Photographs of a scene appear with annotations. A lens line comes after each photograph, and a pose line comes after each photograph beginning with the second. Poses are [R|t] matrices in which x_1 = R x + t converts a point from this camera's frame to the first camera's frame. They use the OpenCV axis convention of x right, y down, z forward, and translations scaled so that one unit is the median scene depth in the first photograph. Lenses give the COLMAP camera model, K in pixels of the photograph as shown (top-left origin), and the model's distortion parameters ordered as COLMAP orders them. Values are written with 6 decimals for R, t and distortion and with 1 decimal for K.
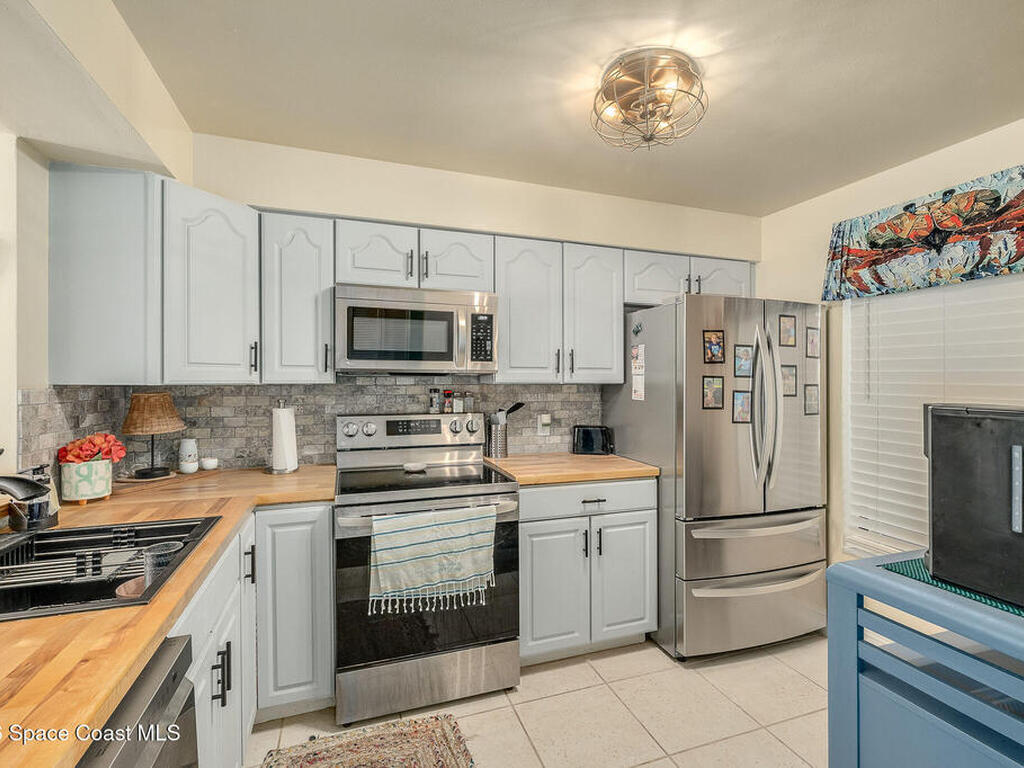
lens RADIAL K [[509.6, 0, 512.0], [0, 509.6, 384.0], [0, 0, 1]] dist [-0.002063, -0.000233]
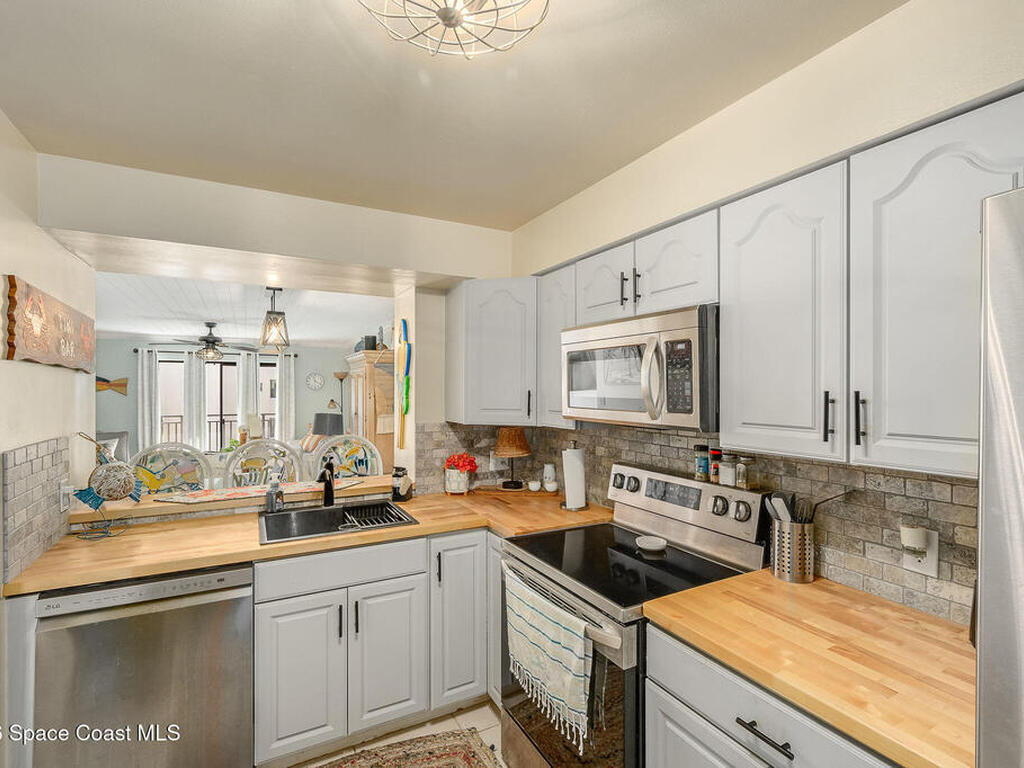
lens RADIAL K [[509.6, 0, 512.0], [0, 509.6, 384.0], [0, 0, 1]] dist [-0.002063, -0.000233]
pose [[0.111527, -0.004112, -0.993753, 0.566572], [0.001188, 0.999991, -0.004004, -0.079051], [0.993761, -0.000734, 0.111531, 0.709753]]
